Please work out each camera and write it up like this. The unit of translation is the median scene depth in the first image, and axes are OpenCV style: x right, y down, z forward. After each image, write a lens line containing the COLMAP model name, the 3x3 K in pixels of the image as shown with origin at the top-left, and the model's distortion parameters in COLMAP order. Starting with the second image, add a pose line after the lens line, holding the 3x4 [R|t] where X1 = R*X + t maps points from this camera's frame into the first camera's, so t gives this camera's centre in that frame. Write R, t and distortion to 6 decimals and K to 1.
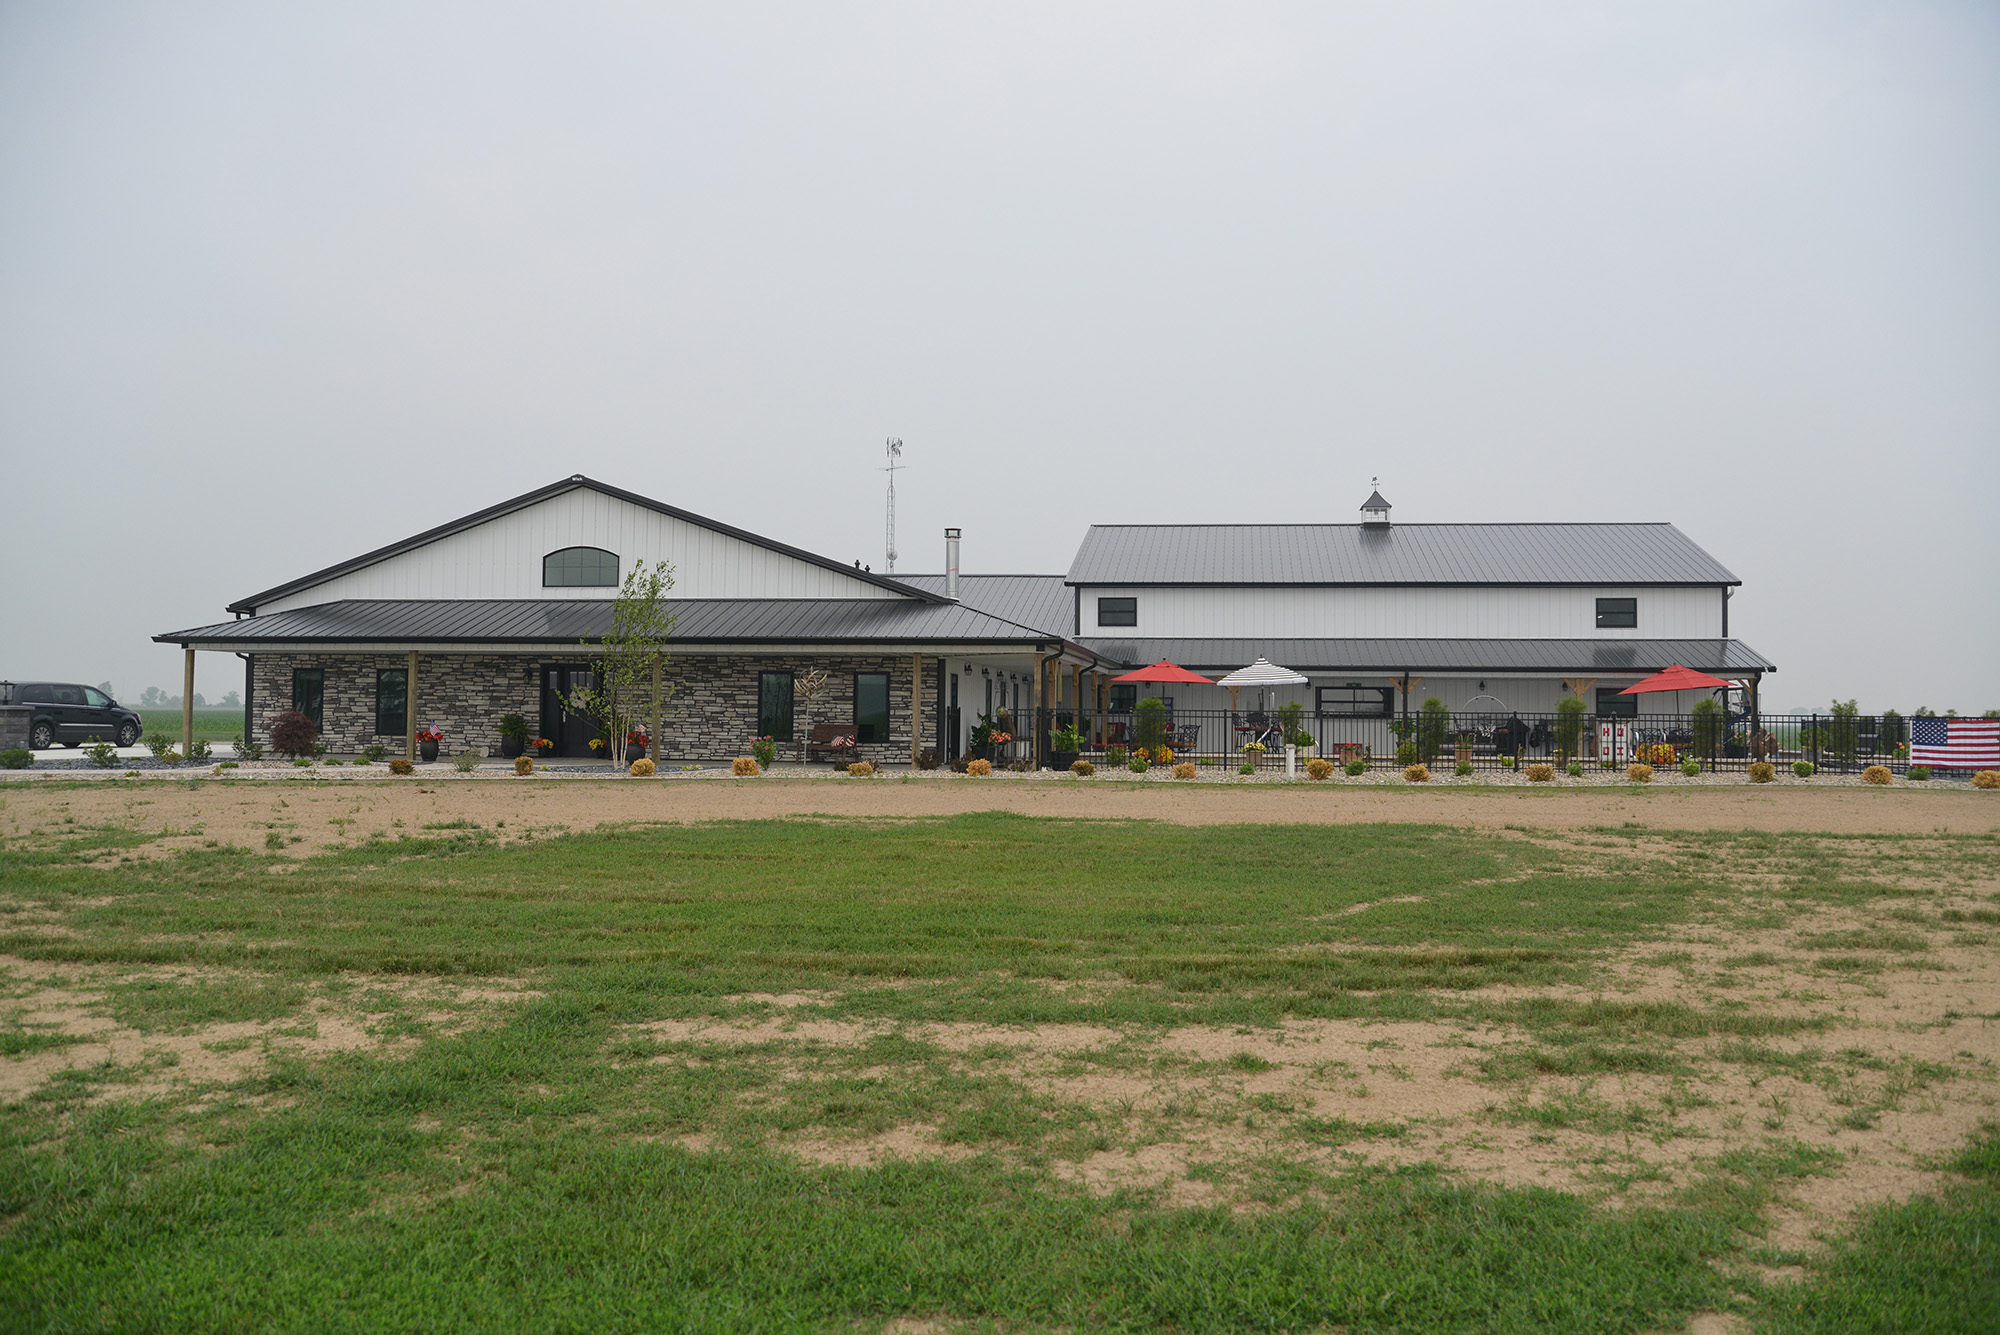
lens RADIAL K [[1611.2, 0, 999.8], [0, 1611.2, 670.4], [0, 0, 1]] dist [-0.063103, 0.002921]
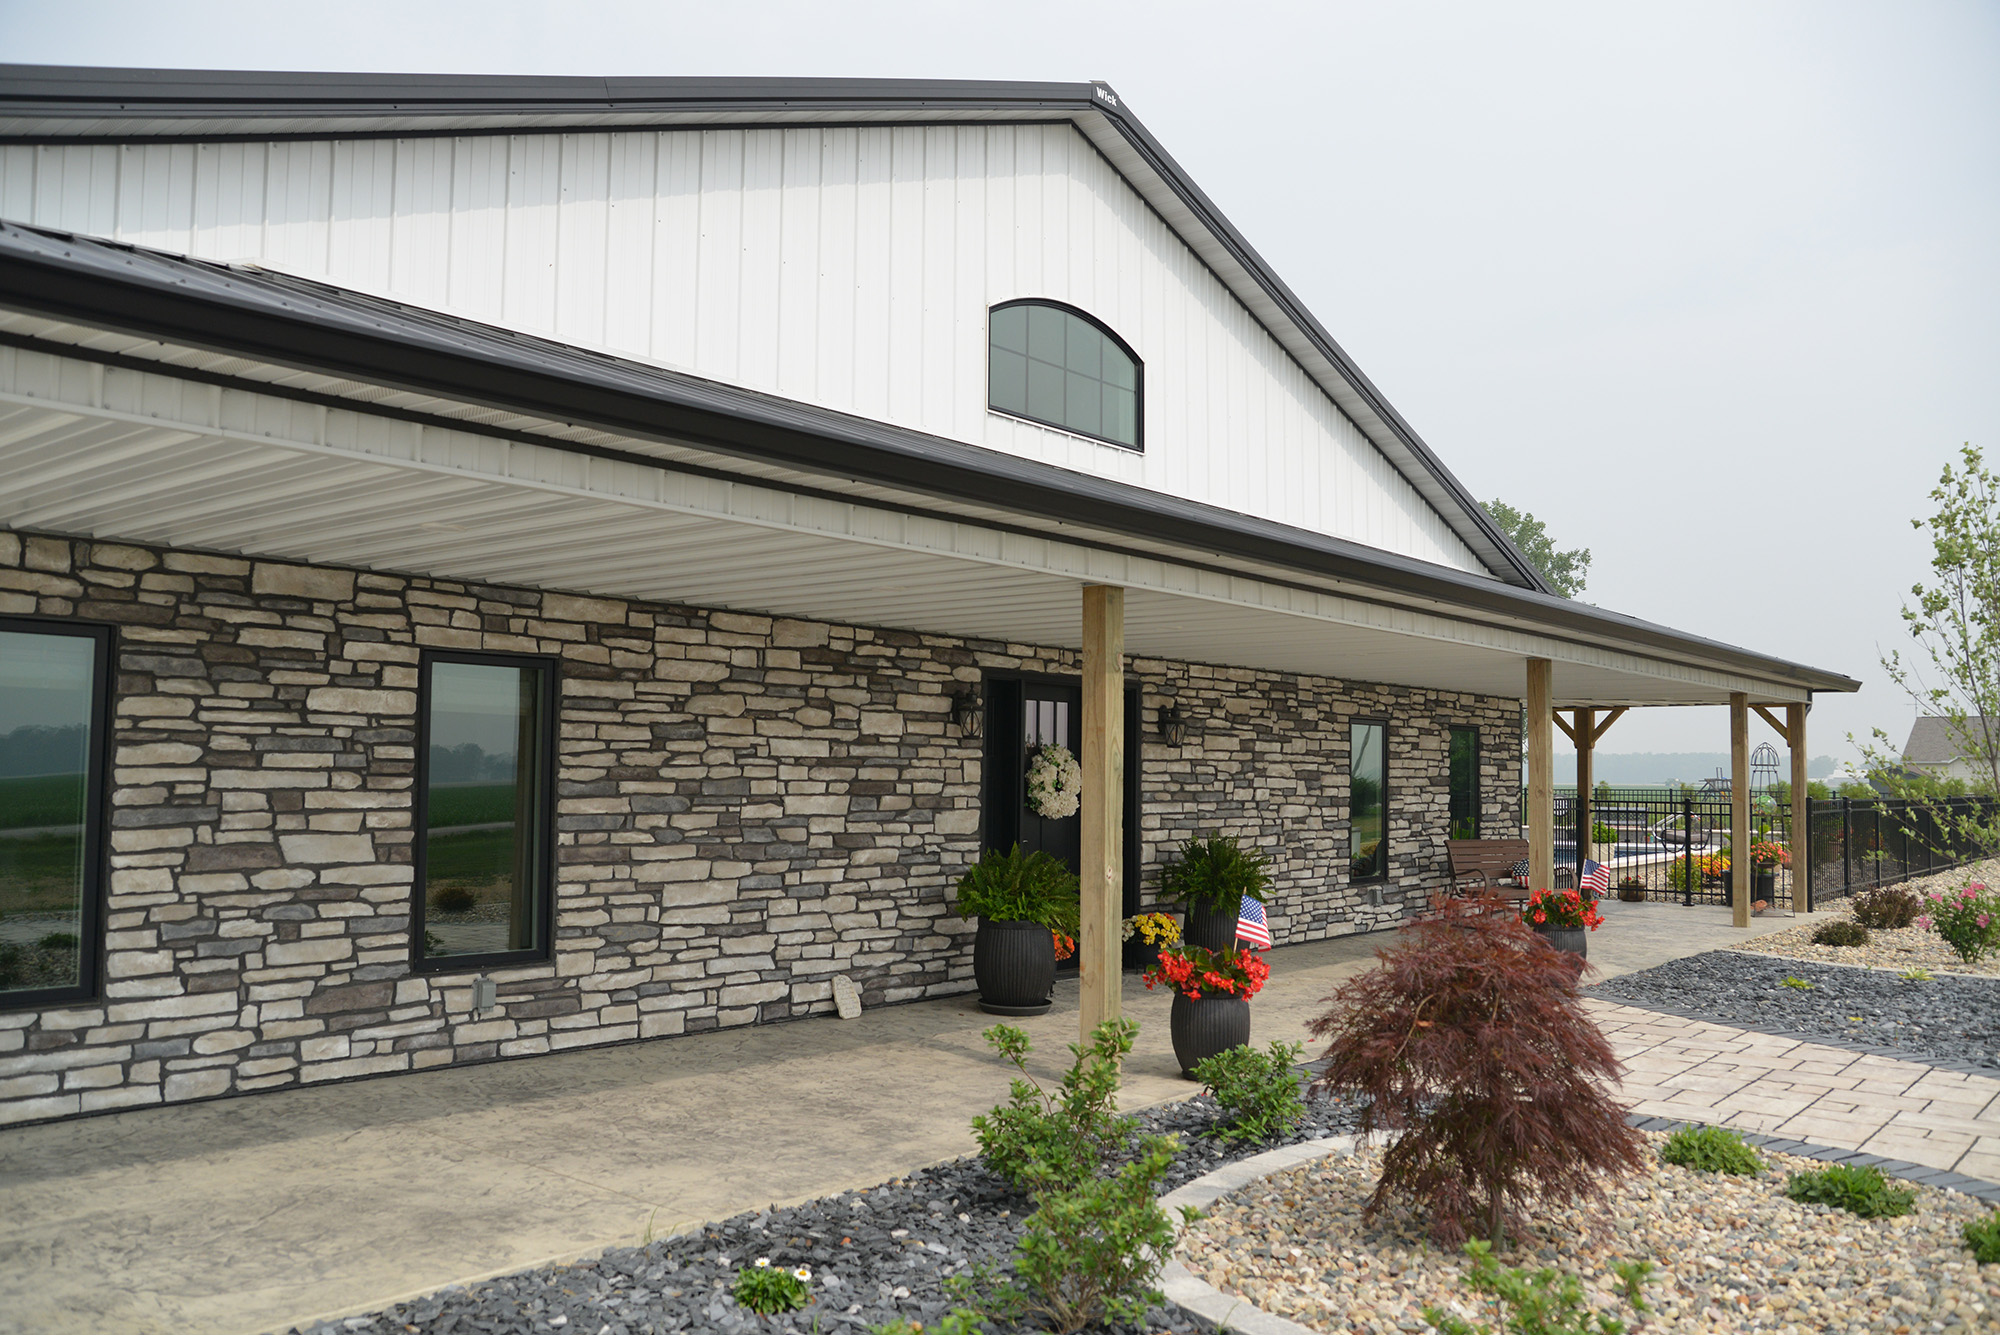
lens RADIAL K [[1611.2, 0, 1001.2], [0, 1611.2, 665.6], [0, 0, 1]] dist [-0.063103, 0.002921]
pose [[0.515751, 0.052066, 0.855155, -0.526029], [-0.038627, 0.998550, -0.037501, 0.006079], [-0.855868, -0.013691, 0.517014, 0.832112]]
